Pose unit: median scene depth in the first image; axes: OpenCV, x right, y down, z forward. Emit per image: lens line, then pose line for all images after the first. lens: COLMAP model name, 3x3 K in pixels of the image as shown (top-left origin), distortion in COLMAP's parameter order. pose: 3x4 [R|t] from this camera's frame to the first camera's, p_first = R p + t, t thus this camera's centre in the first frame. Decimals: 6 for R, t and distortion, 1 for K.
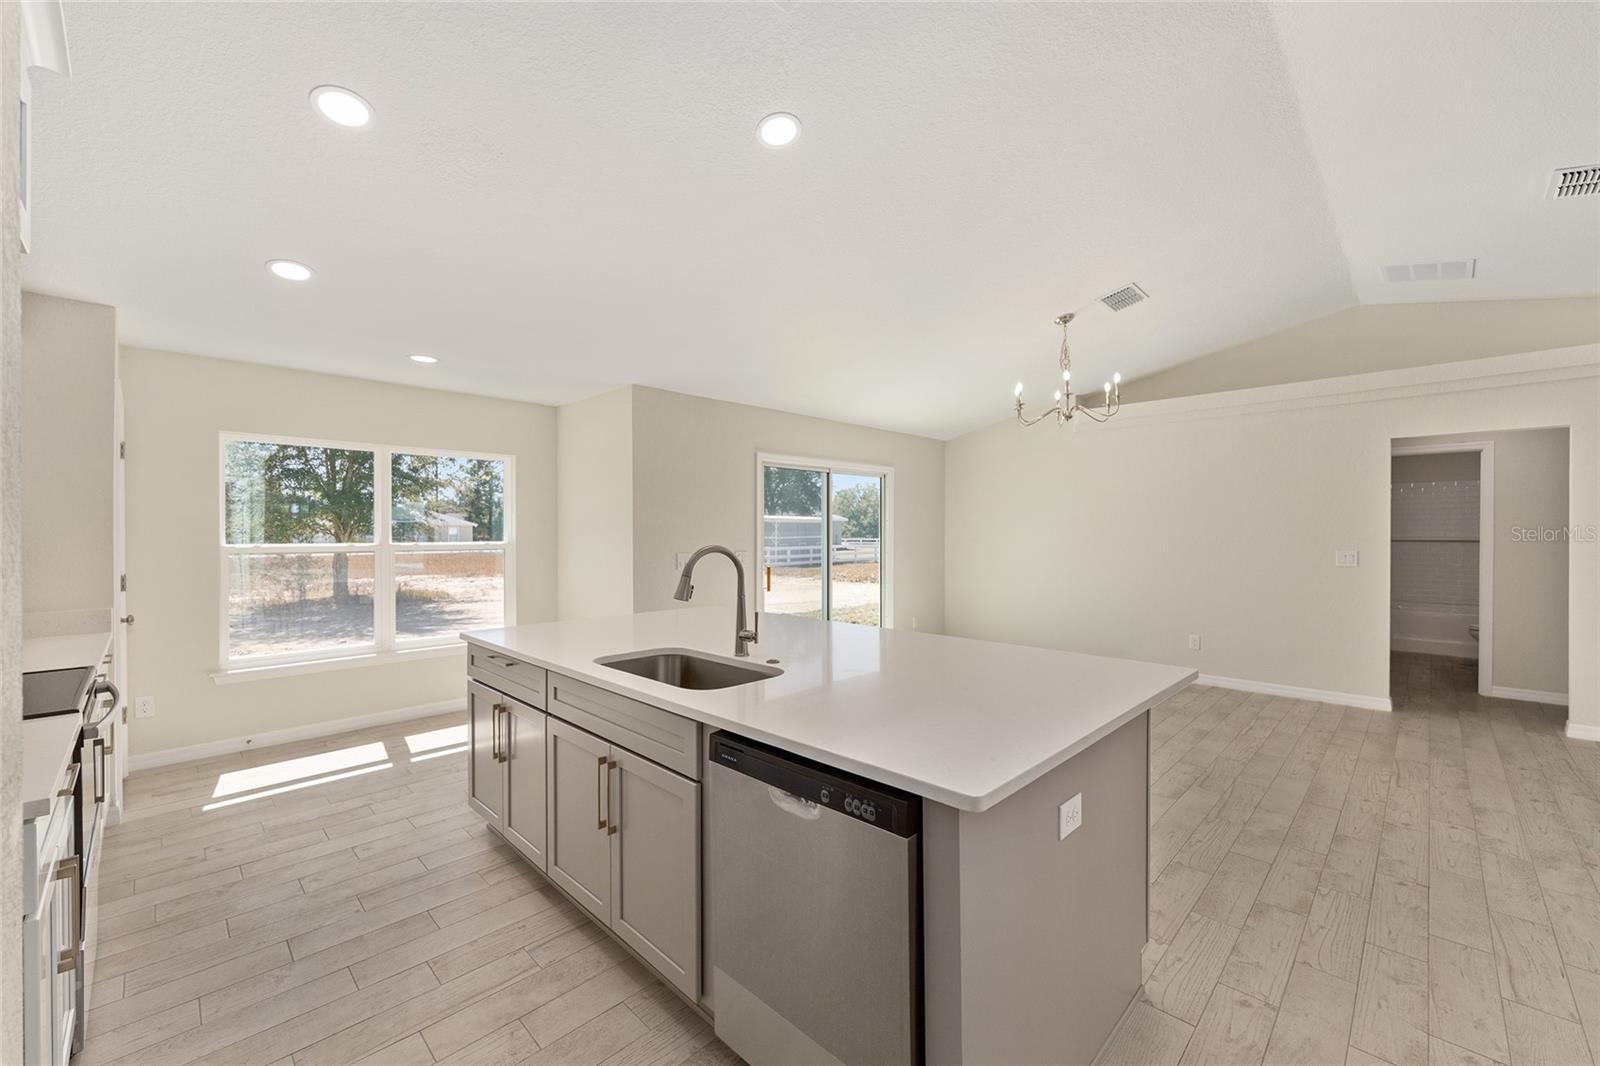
lens RADIAL K [[645.8, 0, 802.2], [0, 645.8, 530.6], [0, 0, 1]] dist [-0.001964, -0.000443]
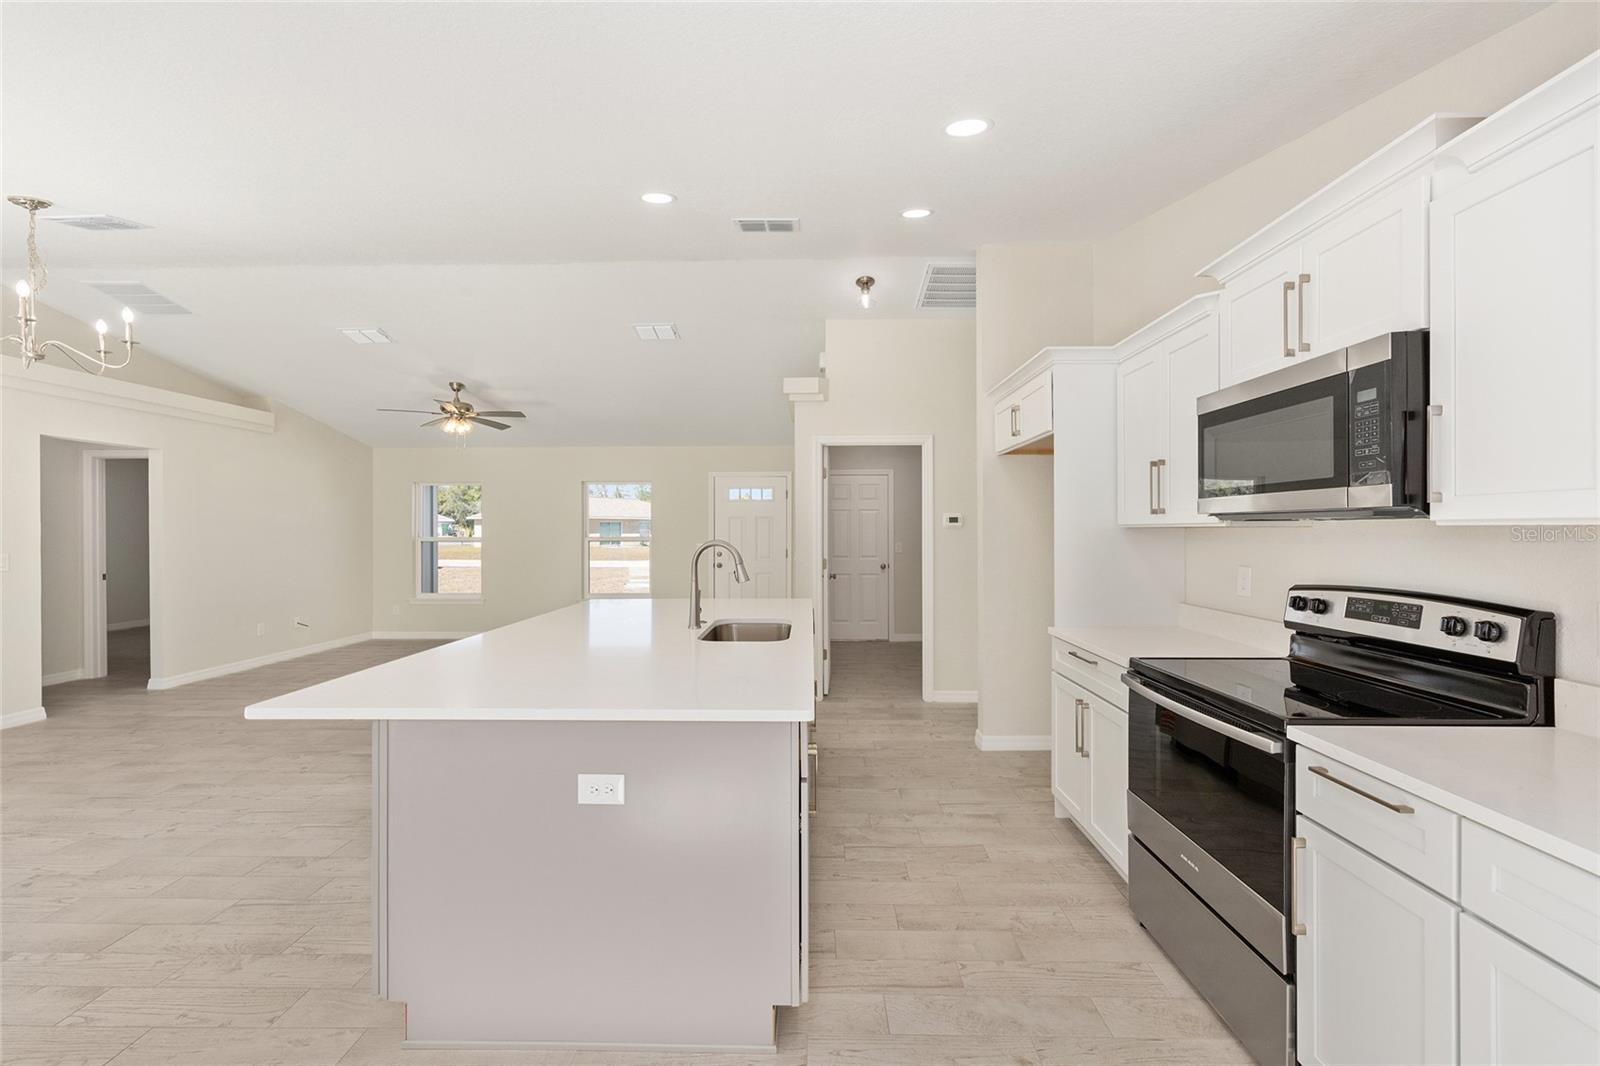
lens RADIAL K [[645.8, 0, 802.2], [0, 645.8, 530.6], [0, 0, 1]] dist [-0.001964, -0.000443]
pose [[-0.685315, 0.001268, 0.728246, -0.676785], [0.001713, 0.999999, -0.000129, 0.002701], [-0.728245, 0.001159, -0.685316, 1.006621]]
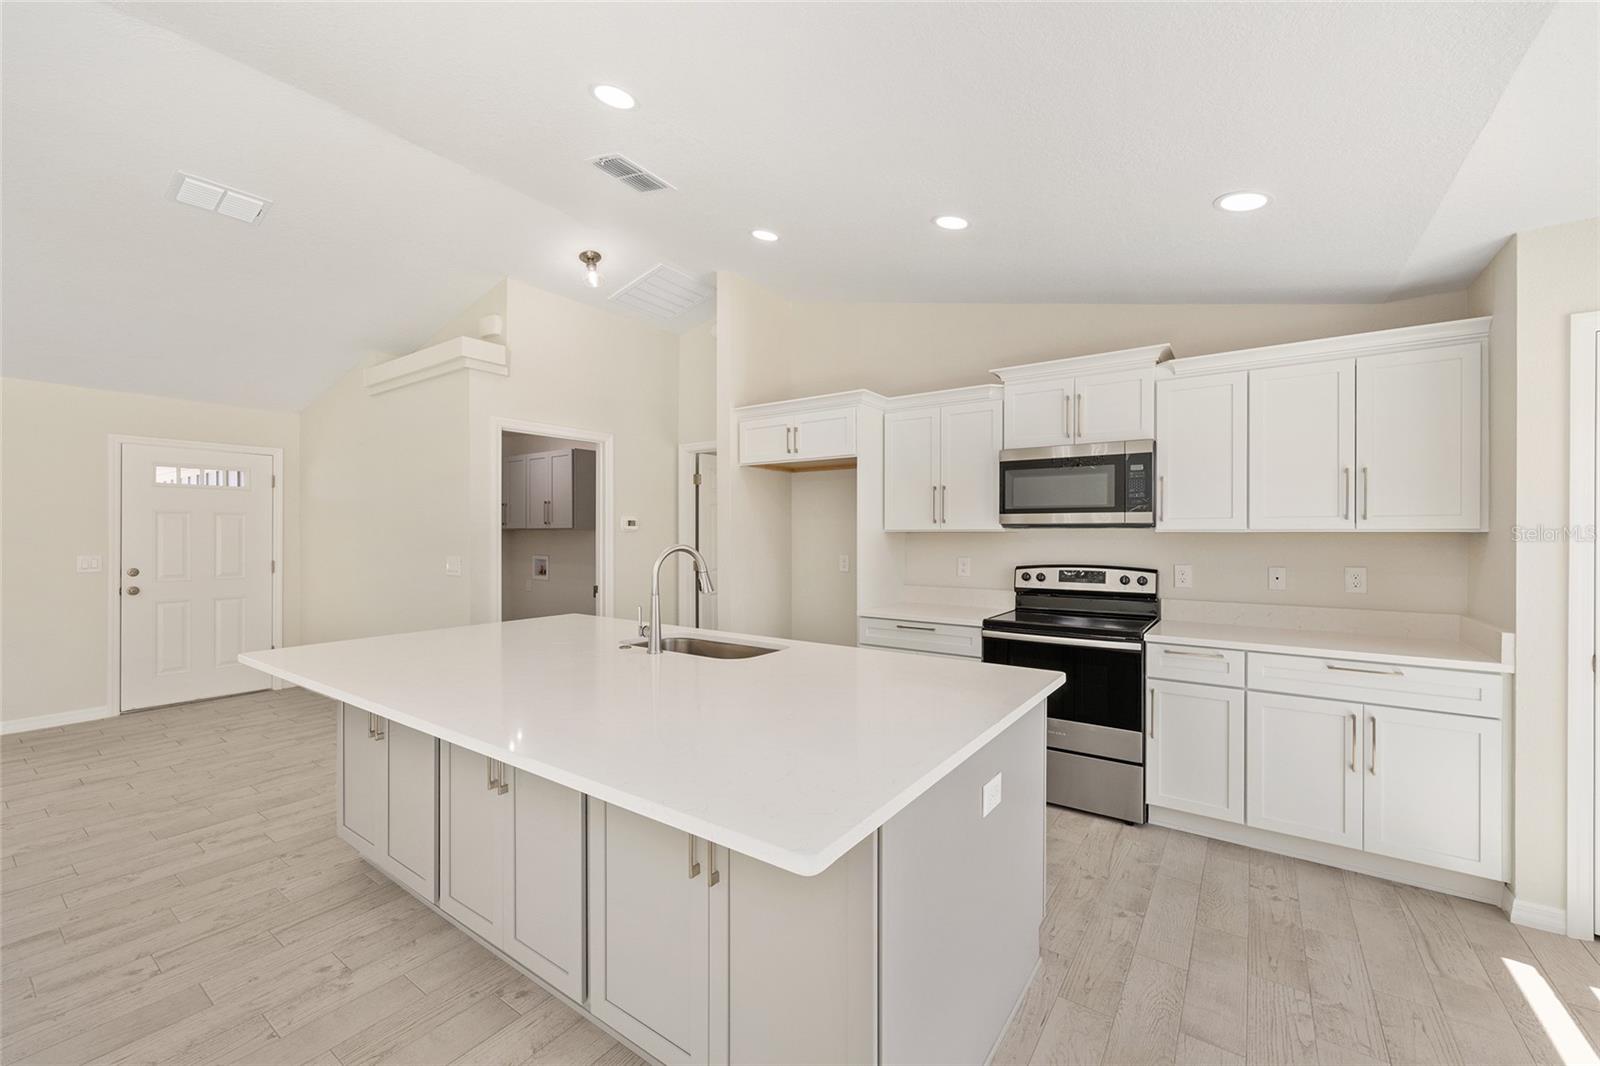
lens RADIAL K [[643.5, 0, 791.7], [0, 643.5, 535.1], [0, 0, 1]] dist [-0.002292, -0.000291]
pose [[-0.987058, -0.000543, -0.160360, -0.084514], [-0.000728, 0.999999, 0.001097, 0.003550], [0.160359, 0.001199, -0.987058, 1.199831]]
